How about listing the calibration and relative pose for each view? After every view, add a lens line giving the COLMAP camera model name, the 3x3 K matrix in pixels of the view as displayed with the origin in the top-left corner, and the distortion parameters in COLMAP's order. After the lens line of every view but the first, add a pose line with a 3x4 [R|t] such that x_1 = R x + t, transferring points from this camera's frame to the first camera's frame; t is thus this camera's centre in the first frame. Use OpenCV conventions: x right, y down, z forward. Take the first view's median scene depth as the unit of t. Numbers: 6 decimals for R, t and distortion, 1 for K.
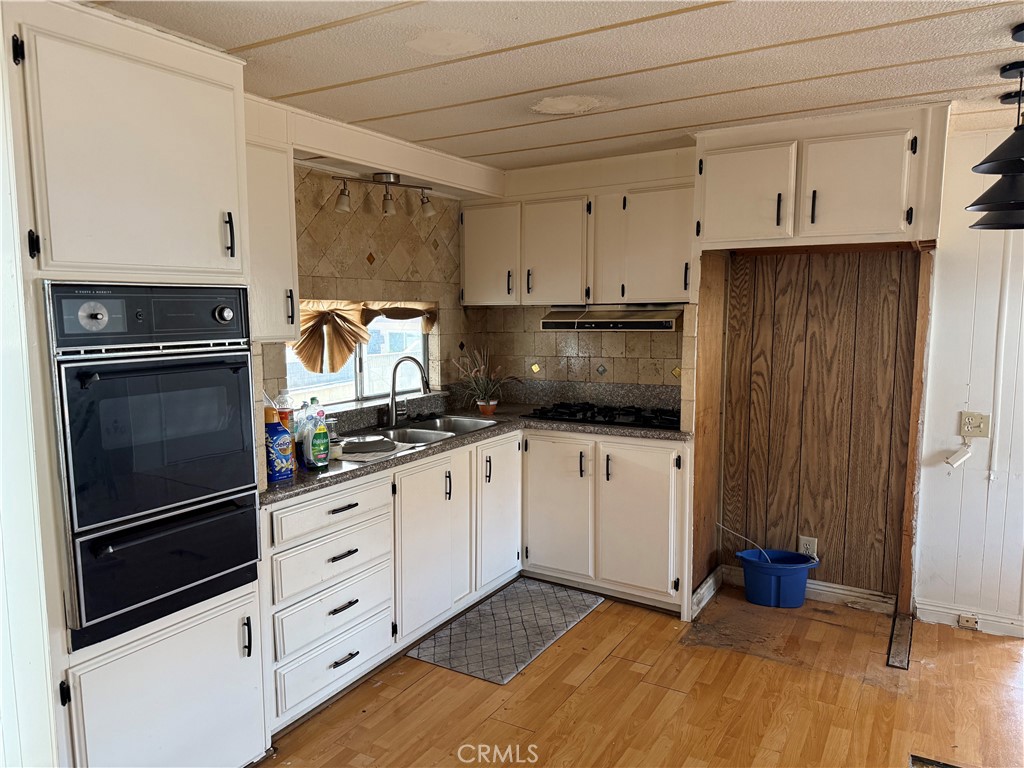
lens RADIAL K [[712.1, 0, 505.9], [0, 712.1, 383.1], [0, 0, 1]] dist [-0.005343, -0.000678]
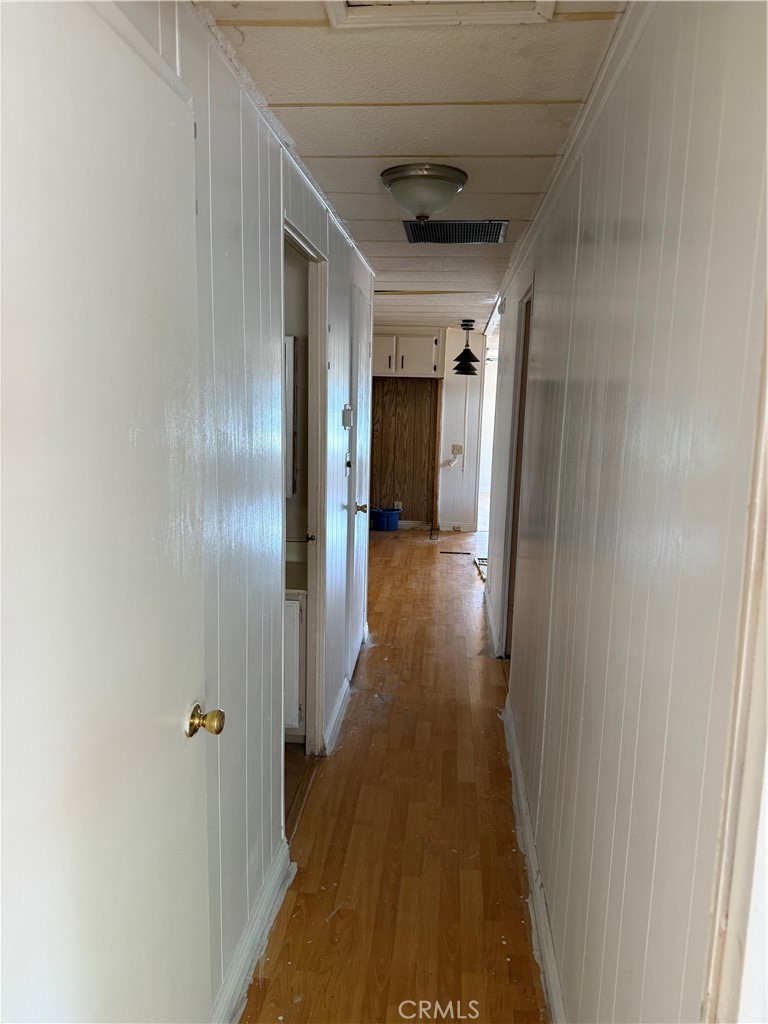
lens RADIAL K [[712.1, 0, 384.9], [0, 712.1, 513.9], [0, 0, 1]] dist [-0.005343, -0.000678]
pose [[0.897221, -0.043085, 0.439475, -0.674606], [0.020583, 0.998227, 0.055842, 0.135065], [-0.441101, -0.041057, 0.896518, -1.128828]]
